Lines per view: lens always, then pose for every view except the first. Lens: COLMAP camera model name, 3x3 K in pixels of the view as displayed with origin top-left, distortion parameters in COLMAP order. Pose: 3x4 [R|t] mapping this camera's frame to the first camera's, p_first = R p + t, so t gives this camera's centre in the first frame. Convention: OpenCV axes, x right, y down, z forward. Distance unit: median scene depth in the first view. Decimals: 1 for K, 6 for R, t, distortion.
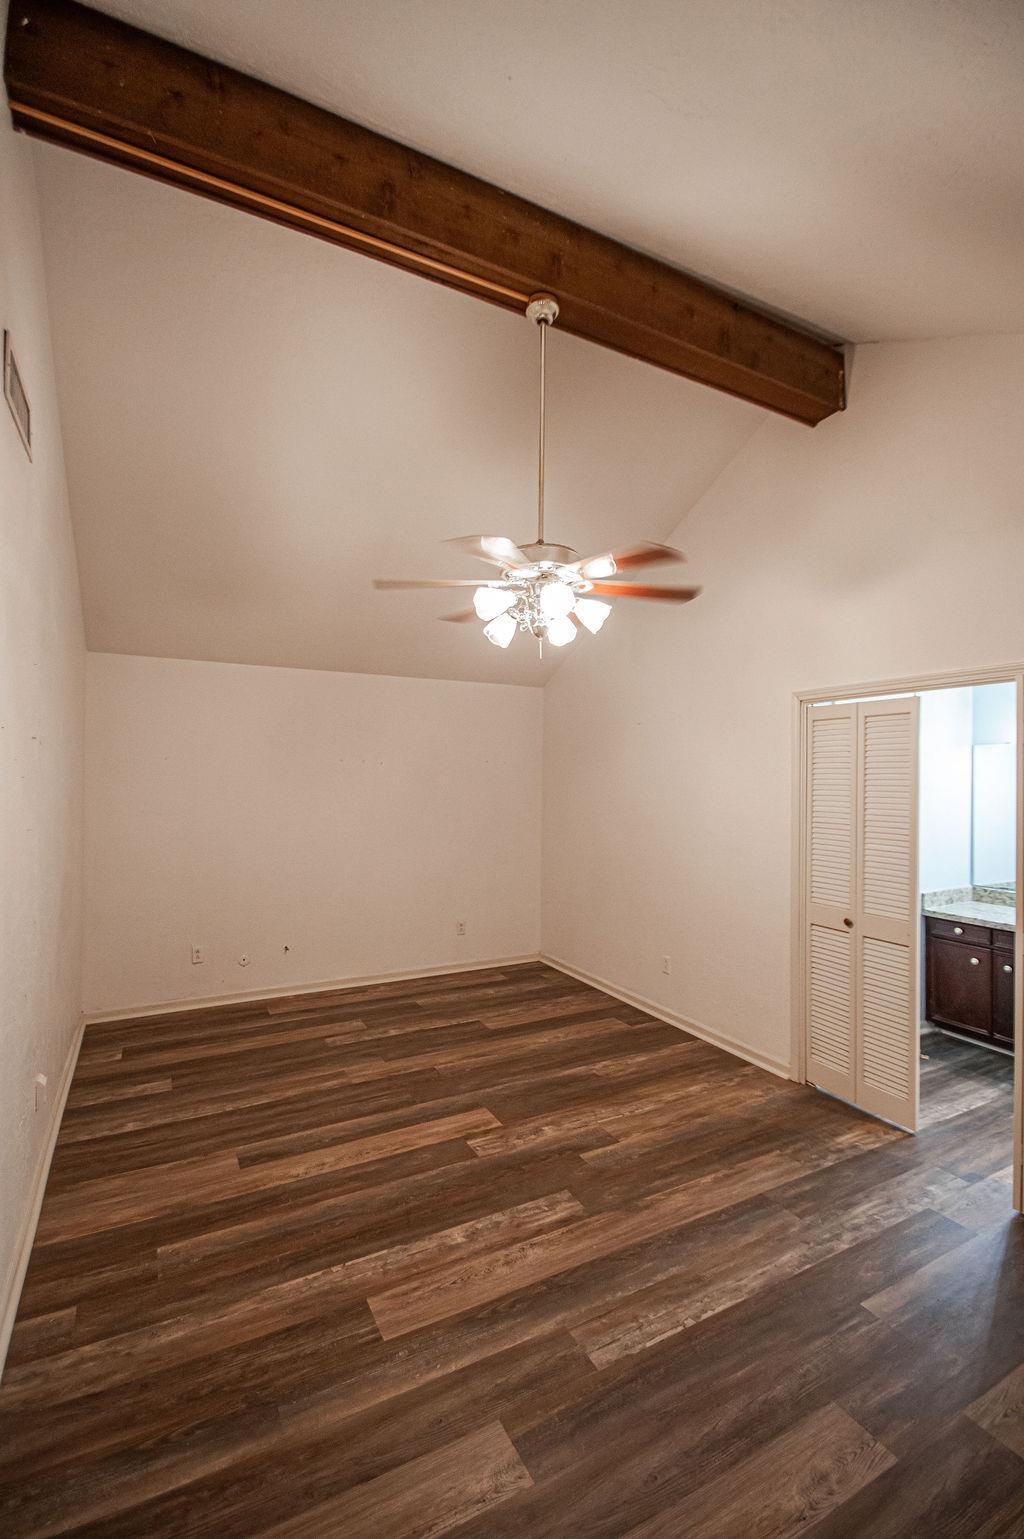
lens RADIAL K [[672.8, 0, 506.3], [0, 672.8, 768.9], [0, 0, 1]] dist [0.006476, -0.013533]
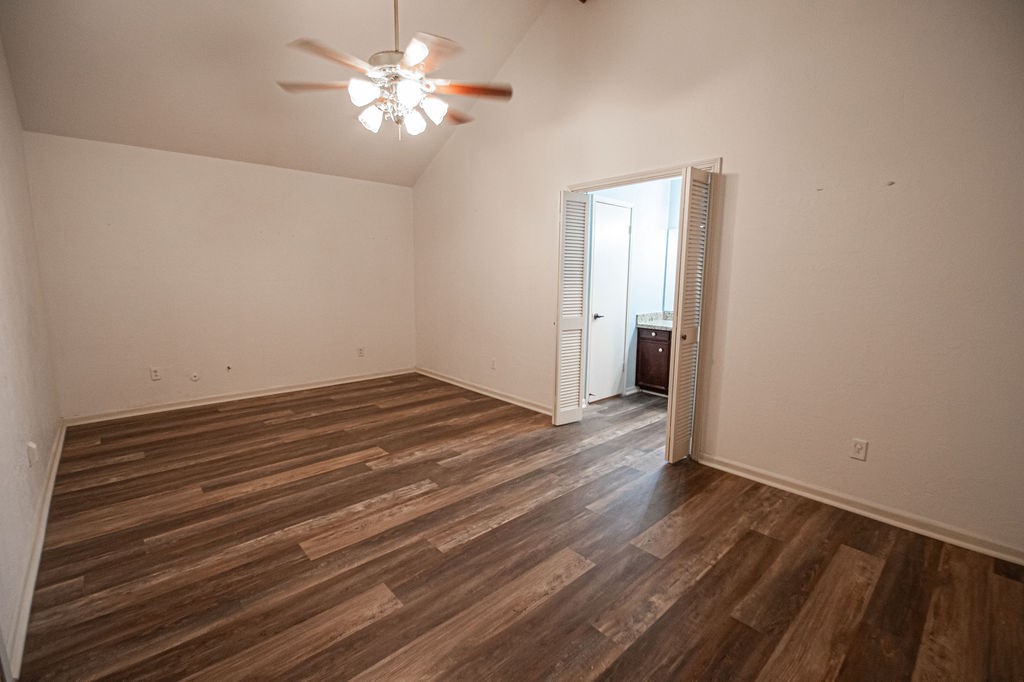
lens RADIAL K [[447.6, 0, 515.8], [0, 447.6, 345.2], [0, 0, 1]] dist [0.006476, -0.013533]
pose [[0.967497, -0.037021, 0.250158, 0.034981], [-0.003973, 0.986879, 0.161415, 0.120845], [-0.252852, -0.157163, 0.954655, -0.062651]]
